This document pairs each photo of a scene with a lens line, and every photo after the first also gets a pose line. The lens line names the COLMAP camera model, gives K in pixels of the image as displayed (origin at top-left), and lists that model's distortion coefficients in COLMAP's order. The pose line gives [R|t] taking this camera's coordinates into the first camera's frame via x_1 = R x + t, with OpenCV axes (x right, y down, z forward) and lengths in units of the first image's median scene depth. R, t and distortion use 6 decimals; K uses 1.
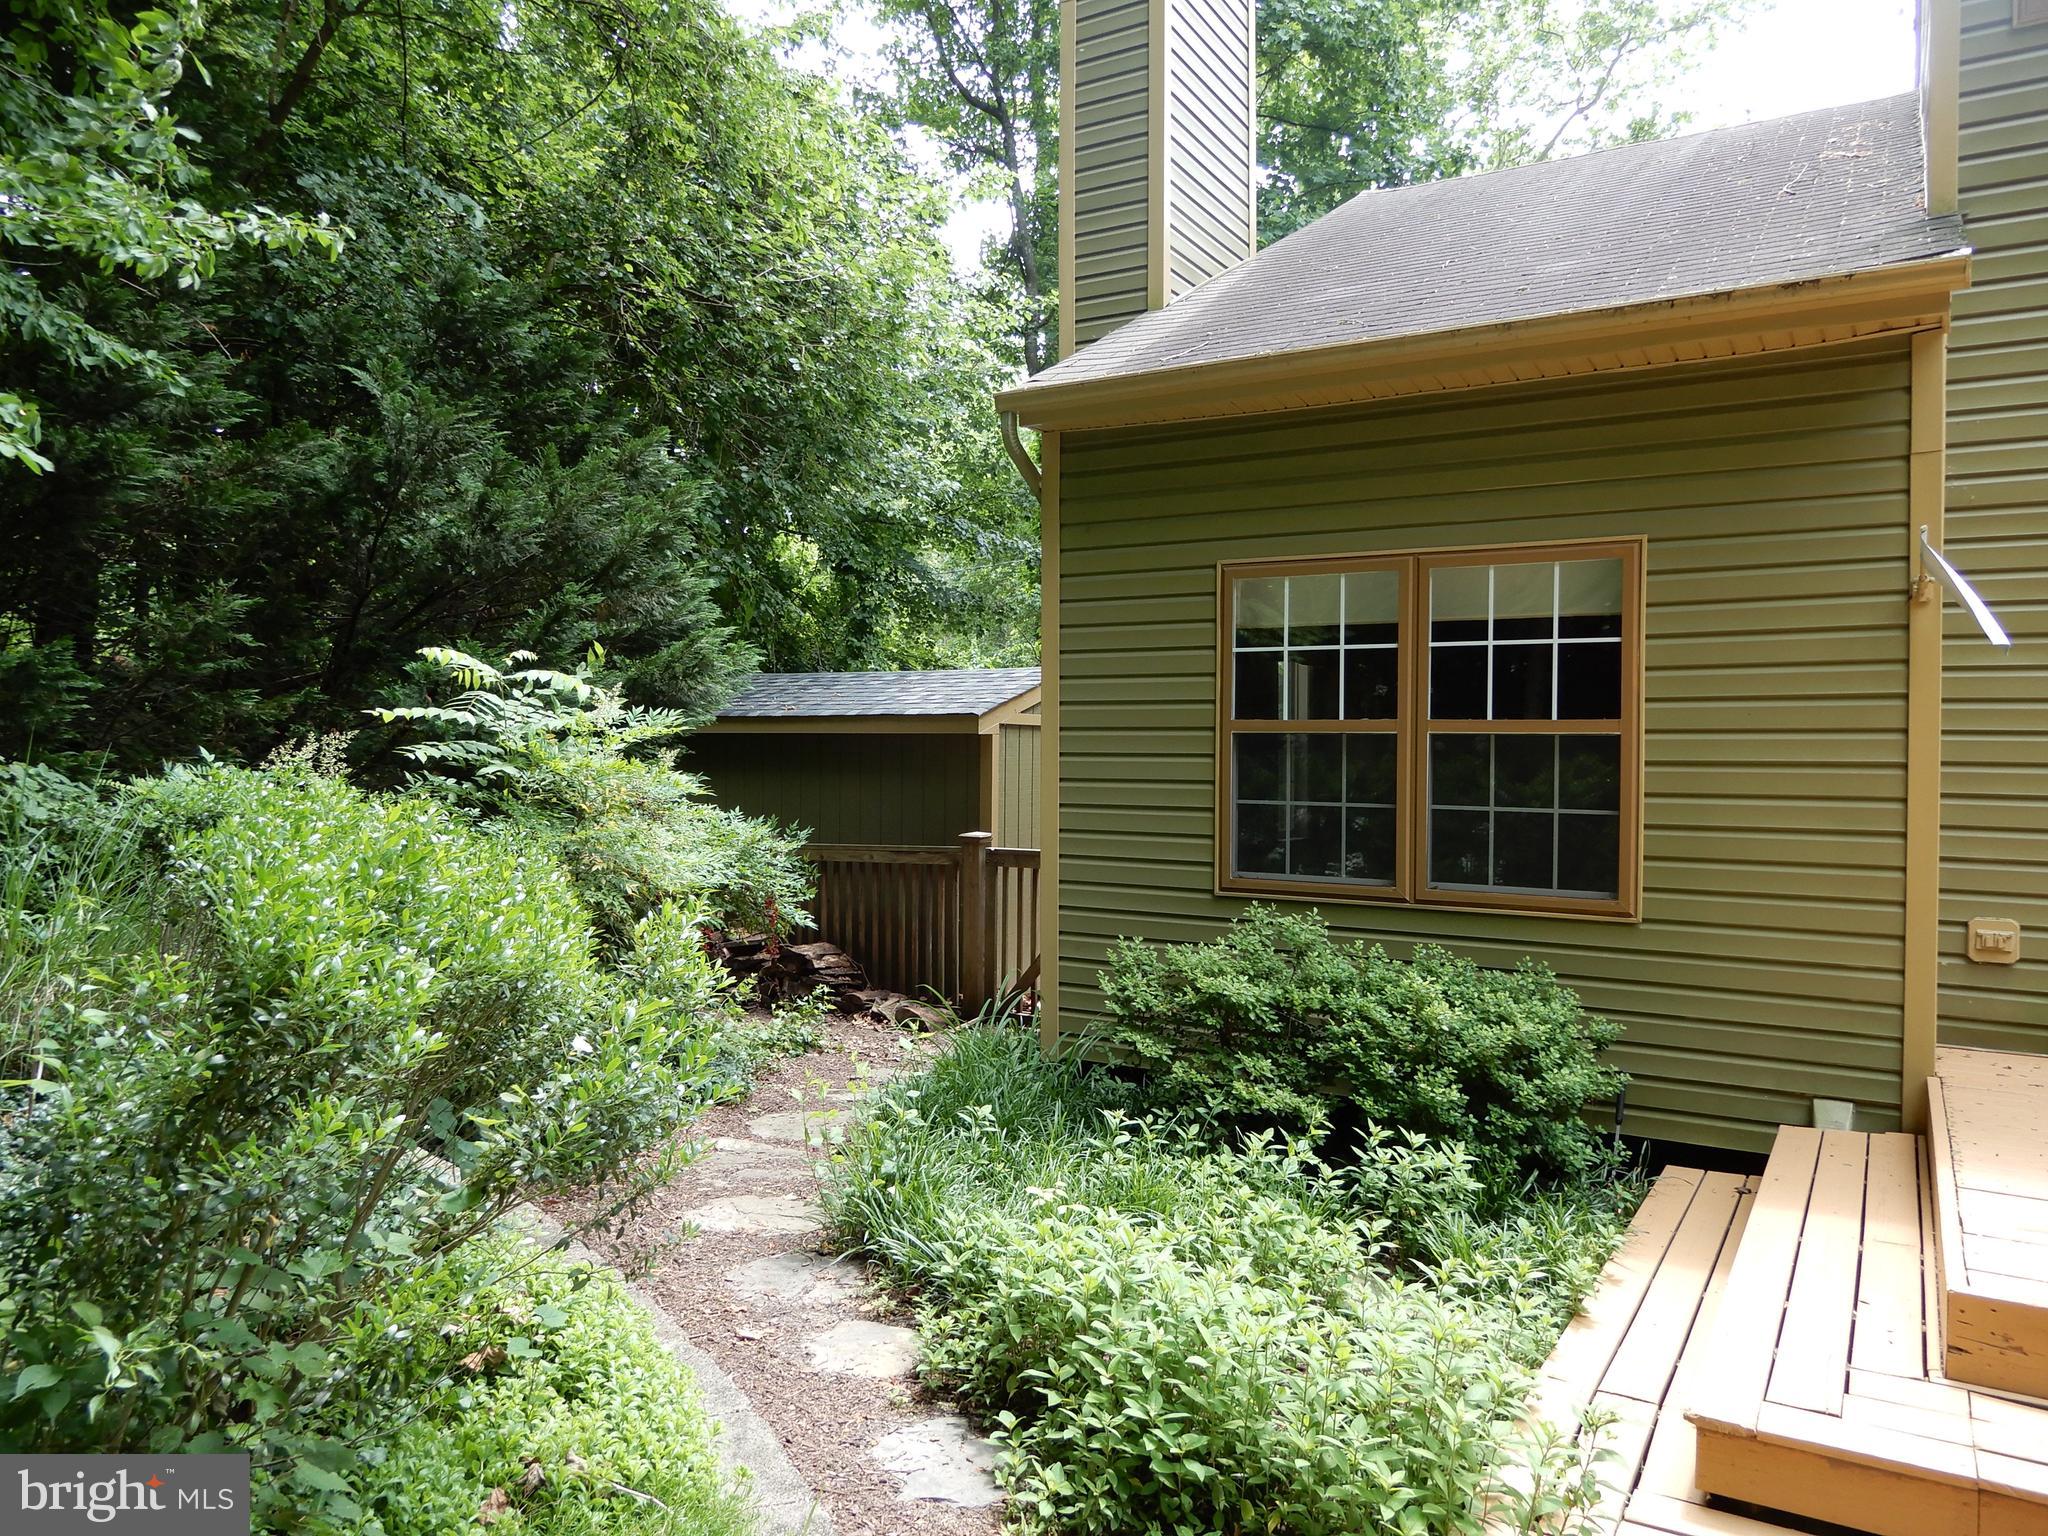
lens RADIAL K [[1450.8, 0, 1021.5], [0, 1450.8, 757.4], [0, 0, 1]] dist [-0.004413, 0.003425]
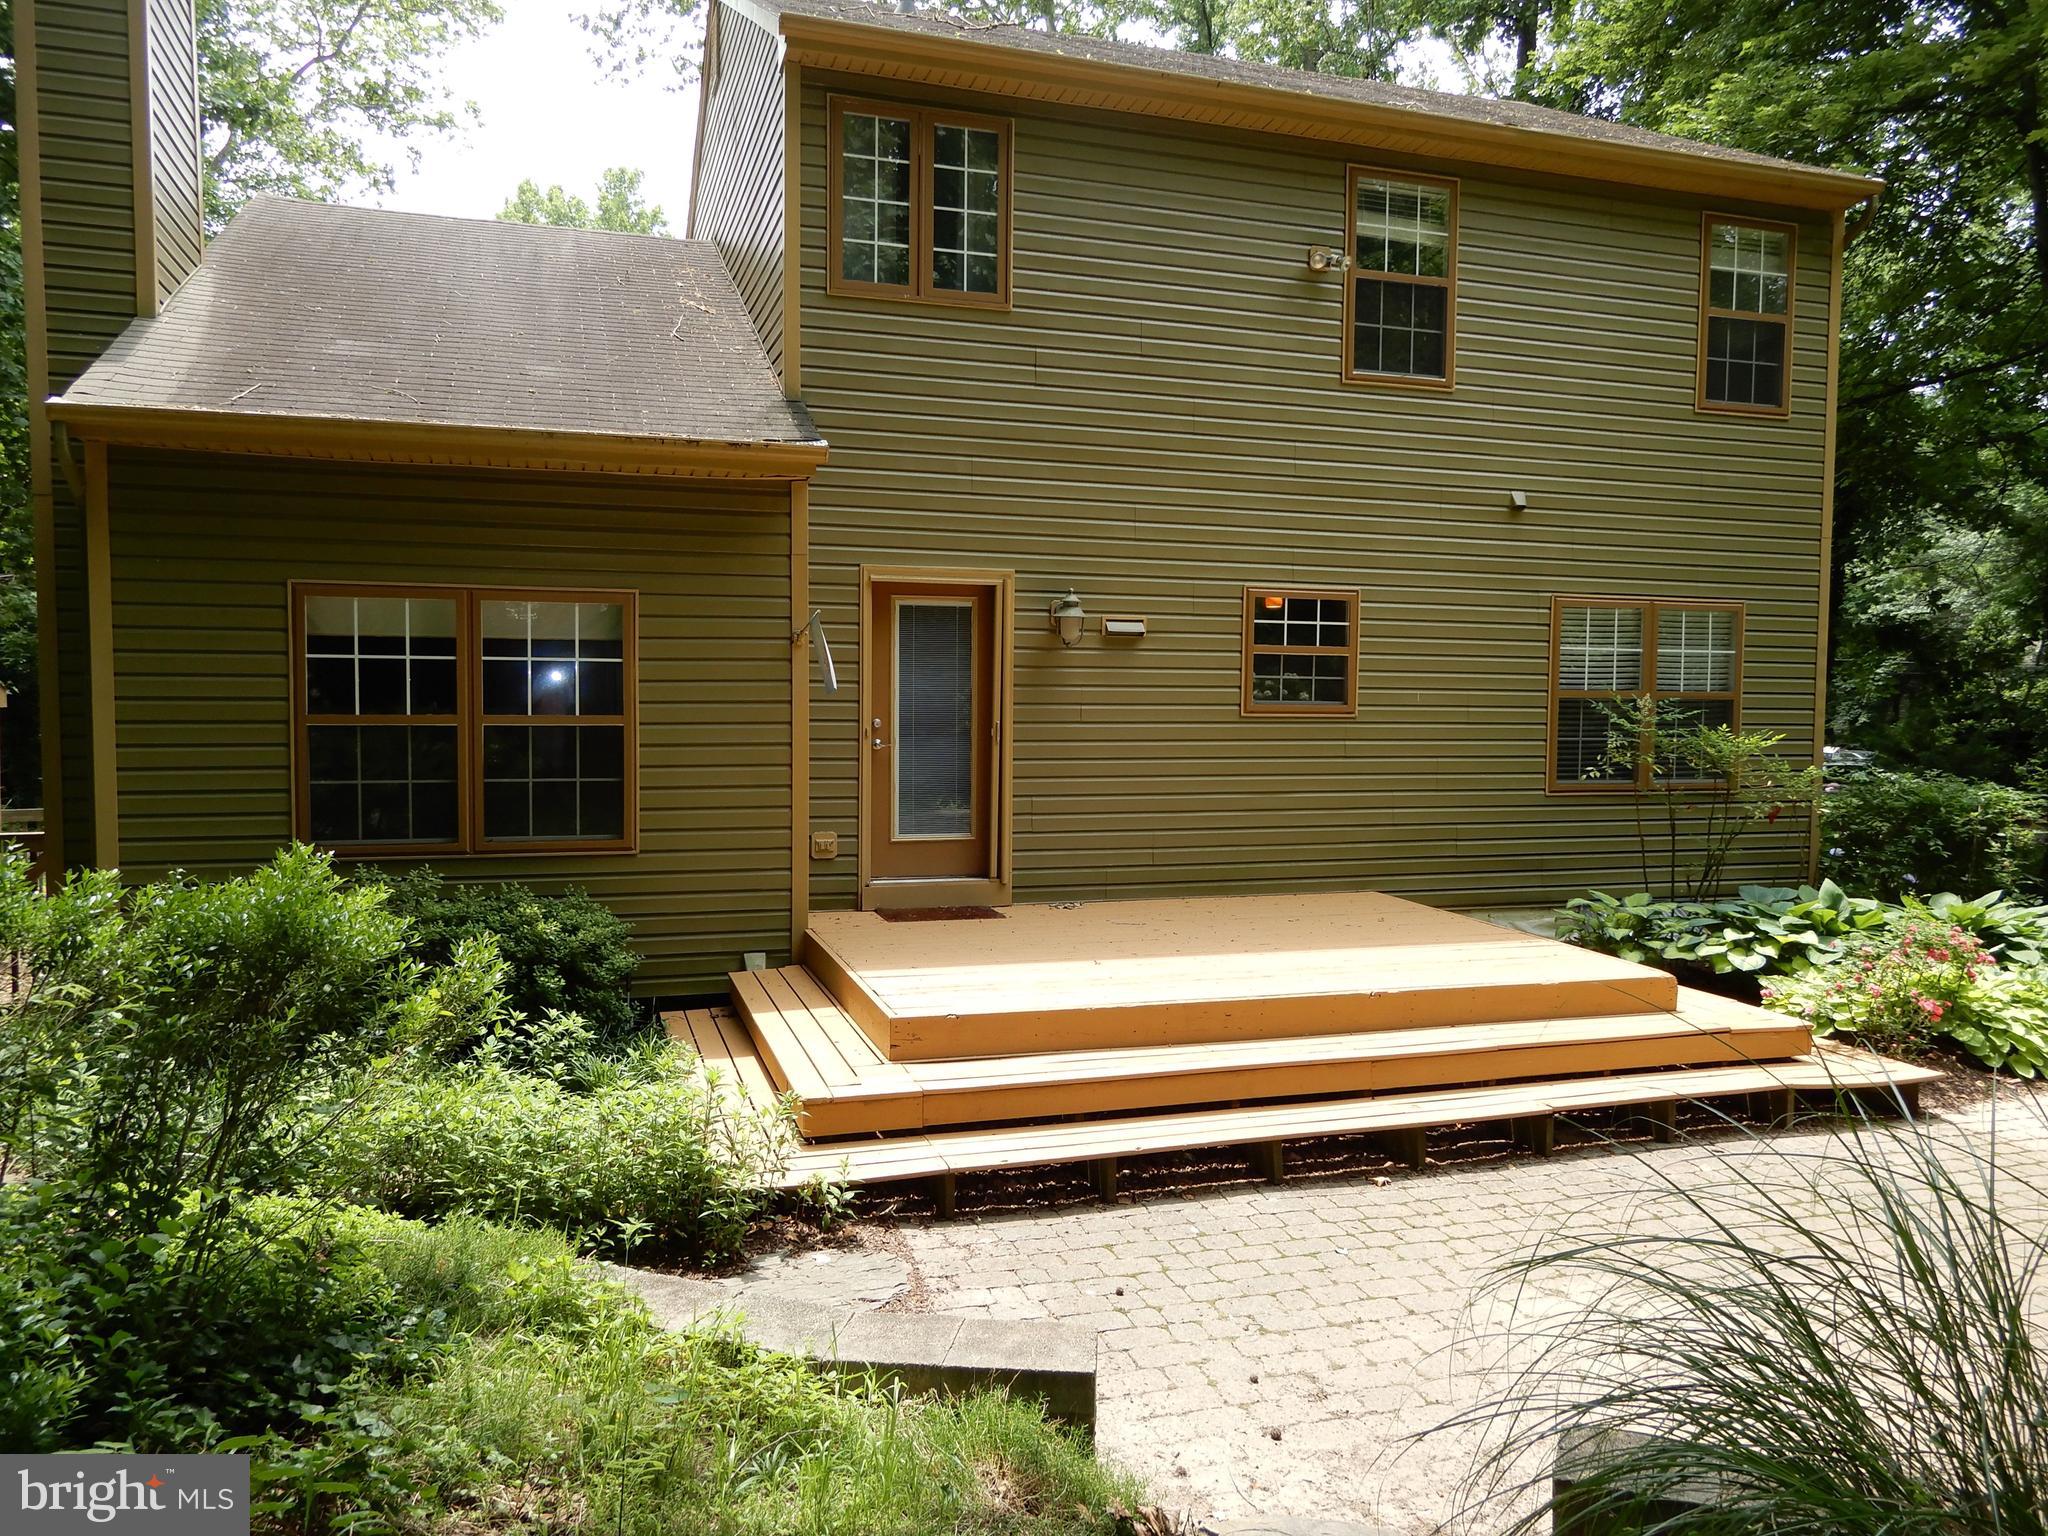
lens RADIAL K [[1450.8, 0, 1021.5], [0, 1450.8, 757.4], [0, 0, 1]] dist [-0.004413, 0.003425]
pose [[0.659083, -0.038799, 0.751068, -0.421644], [0.004612, 0.998858, 0.047552, -0.051944], [-0.752056, -0.027877, 0.658510, -0.262344]]
